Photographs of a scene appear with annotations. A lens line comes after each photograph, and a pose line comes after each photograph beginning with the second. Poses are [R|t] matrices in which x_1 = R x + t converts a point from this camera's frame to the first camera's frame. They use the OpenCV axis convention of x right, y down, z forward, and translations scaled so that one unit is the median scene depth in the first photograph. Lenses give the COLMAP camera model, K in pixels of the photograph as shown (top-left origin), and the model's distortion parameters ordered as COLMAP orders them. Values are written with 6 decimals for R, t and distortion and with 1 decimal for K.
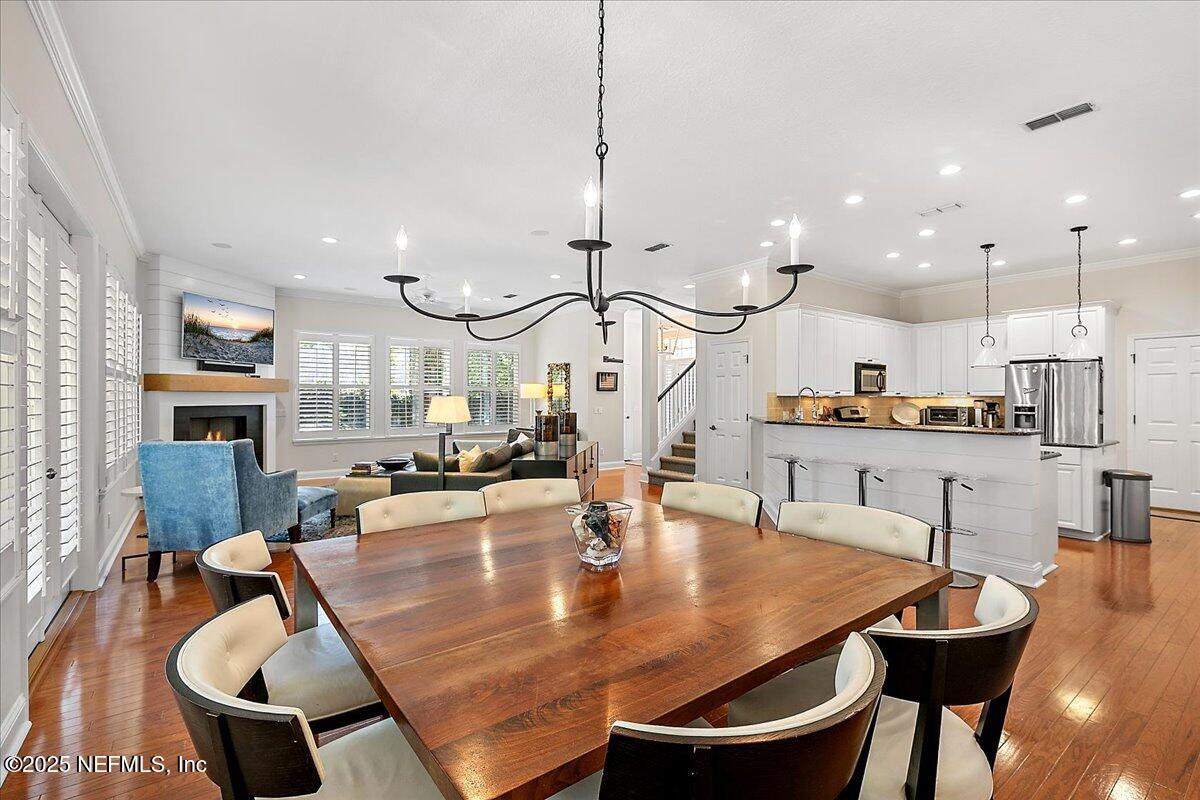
lens RADIAL K [[550.2, 0, 600.7], [0, 550.2, 392.7], [0, 0, 1]] dist [0.015144, -0.000944]
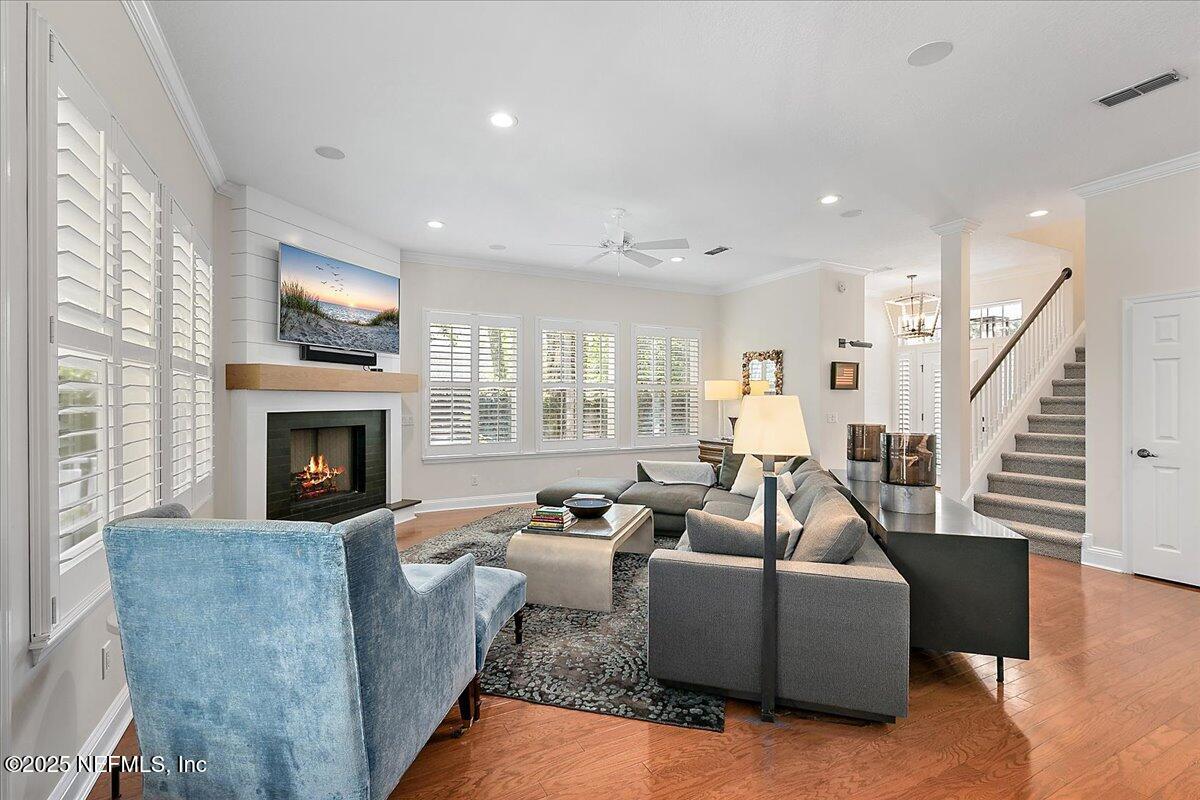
lens RADIAL K [[550.2, 0, 604.3], [0, 550.2, 400.4], [0, 0, 1]] dist [0.015144, -0.000944]
pose [[0.987862, -0.001636, -0.155327, -0.217348], [0.003373, 0.999935, 0.010924, 0.002918], [0.155299, -0.011316, 0.987803, 0.331707]]
